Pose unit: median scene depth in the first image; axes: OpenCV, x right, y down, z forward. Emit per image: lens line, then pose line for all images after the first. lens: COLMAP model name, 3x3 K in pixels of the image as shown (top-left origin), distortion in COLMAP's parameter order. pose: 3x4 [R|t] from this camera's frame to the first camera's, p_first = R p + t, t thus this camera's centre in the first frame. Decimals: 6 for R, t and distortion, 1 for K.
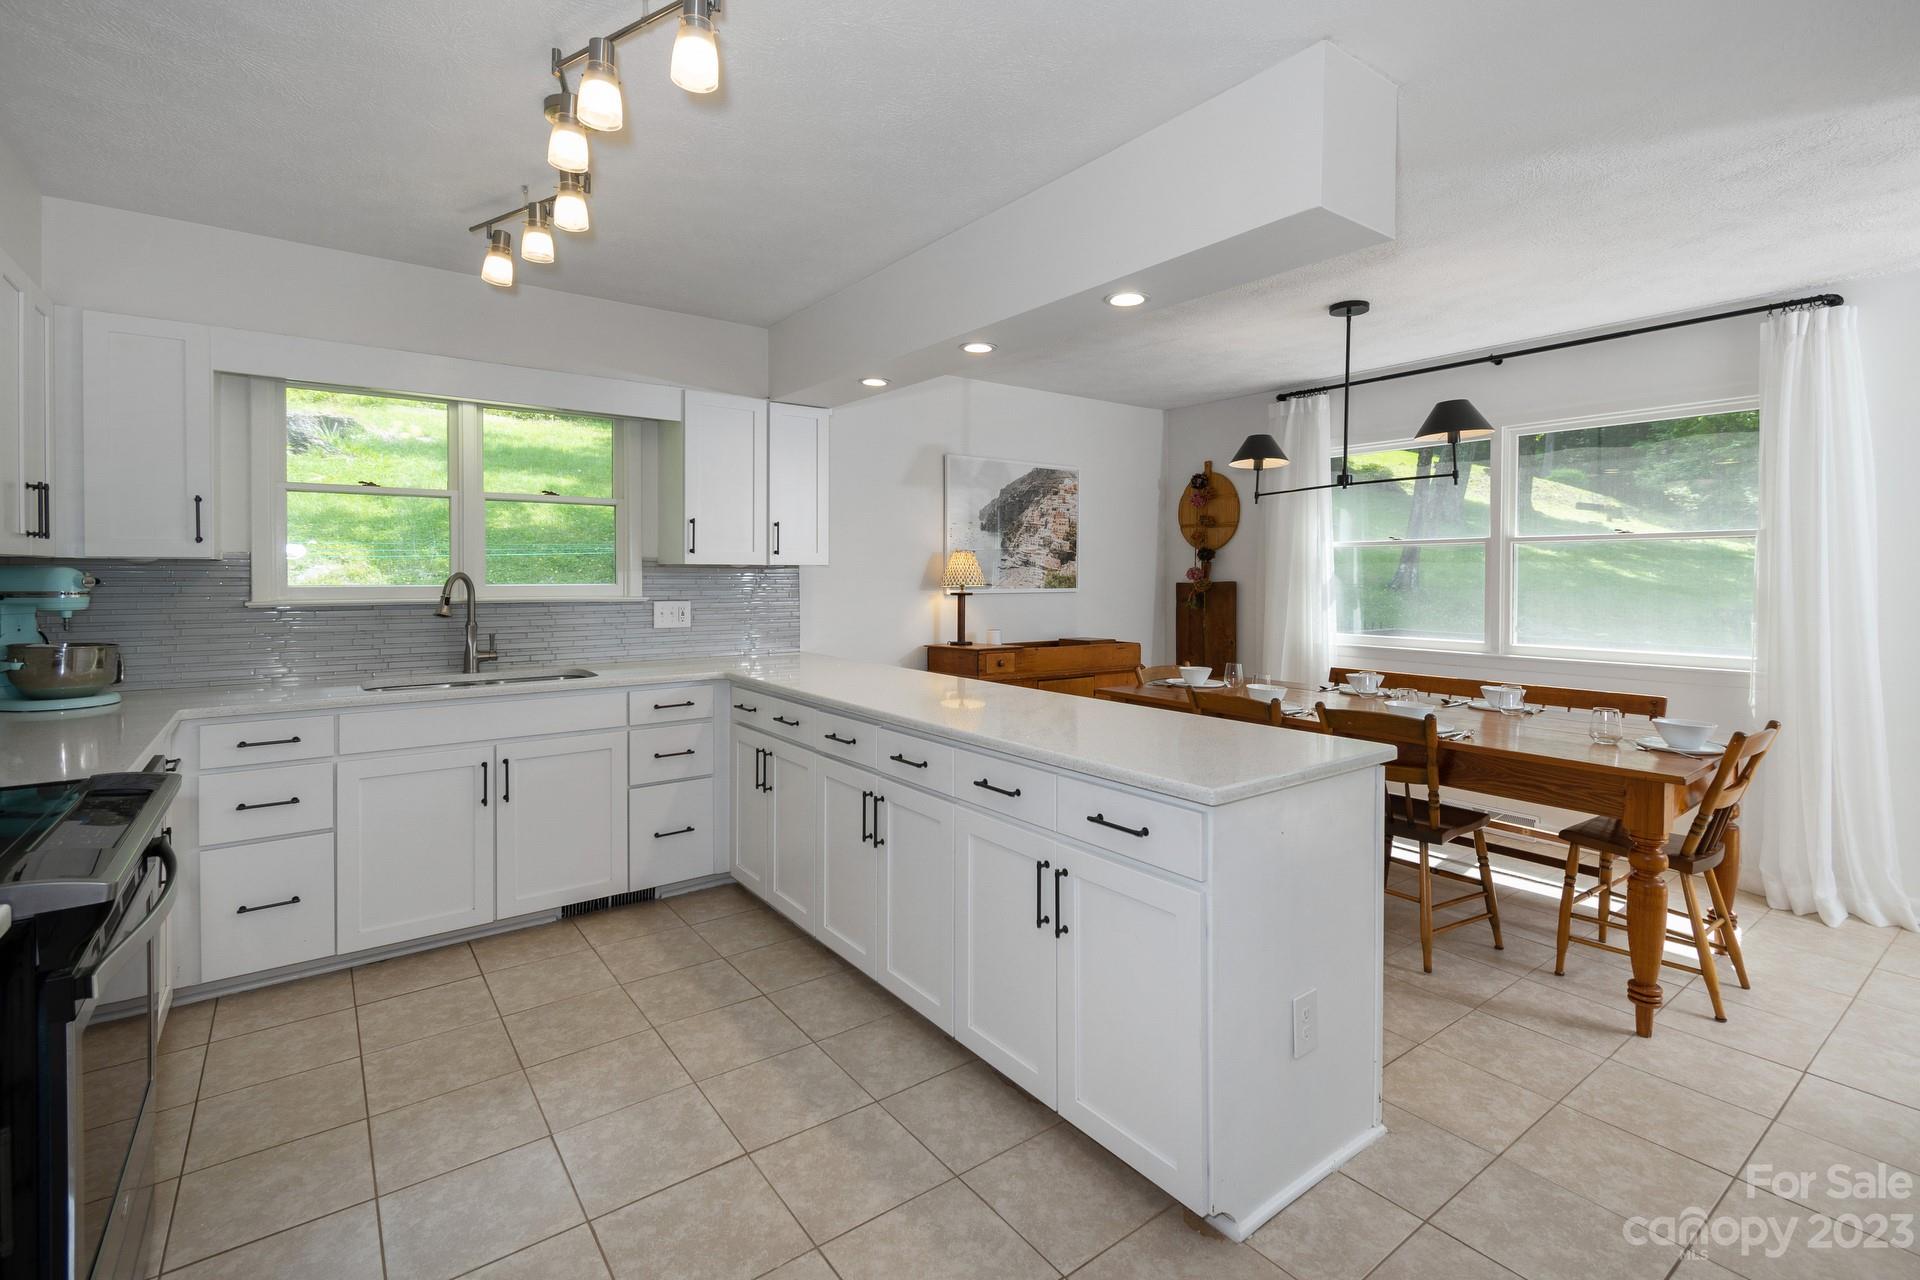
lens RADIAL K [[873.7, 0, 964.3], [0, 873.7, 603.7], [0, 0, 1]] dist [-0.000921, -0.000928]
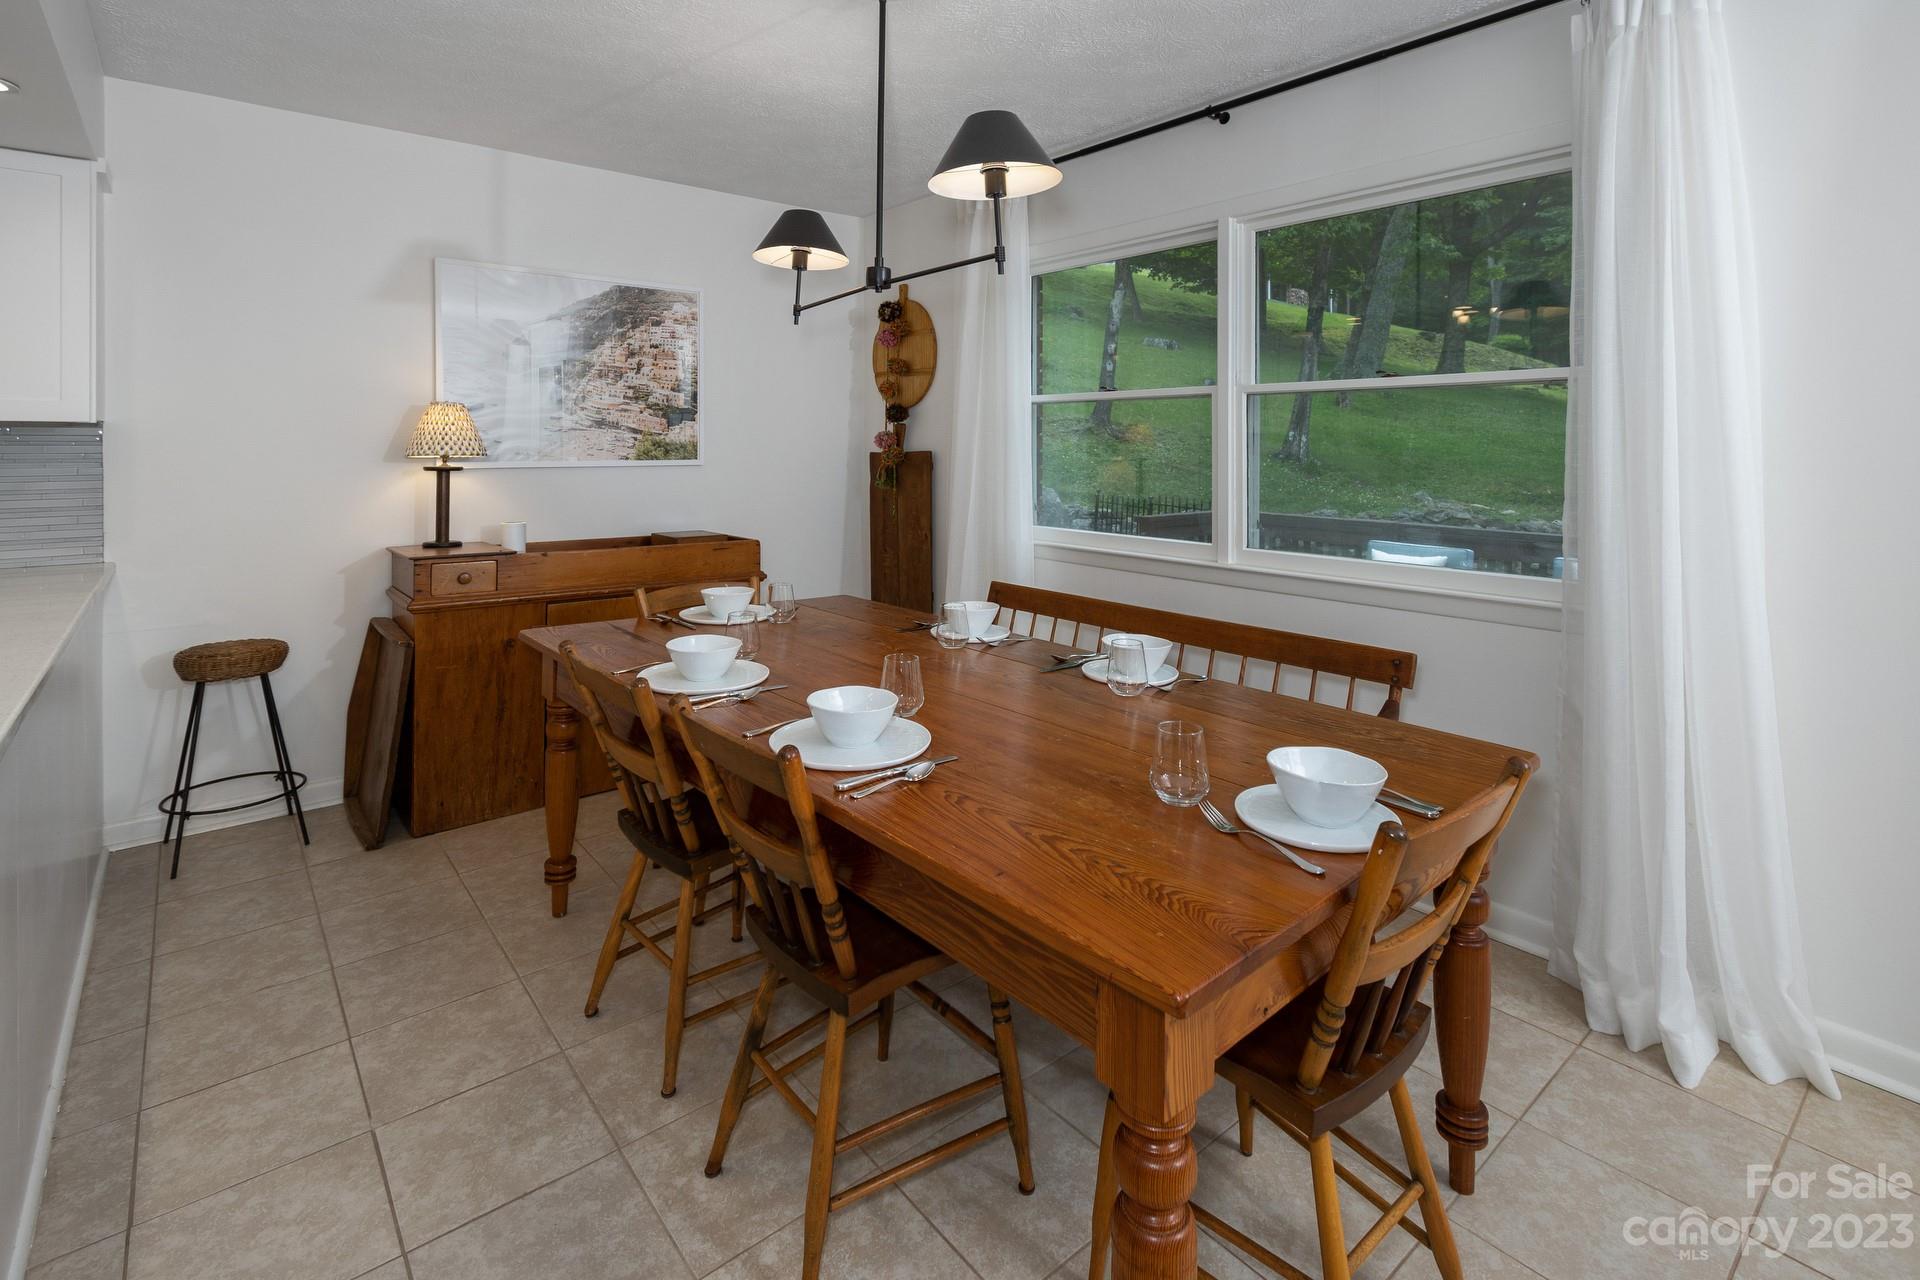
lens RADIAL K [[896.6, 0, 960.8], [0, 896.6, 457.9], [0, 0, 1]] dist [0.000216, -0.000011]
pose [[0.998774, 0.002273, 0.049458, 0.484018], [-0.001434, 0.999855, -0.016993, -0.011691], [-0.049490, 0.016901, 0.998632, 0.429709]]
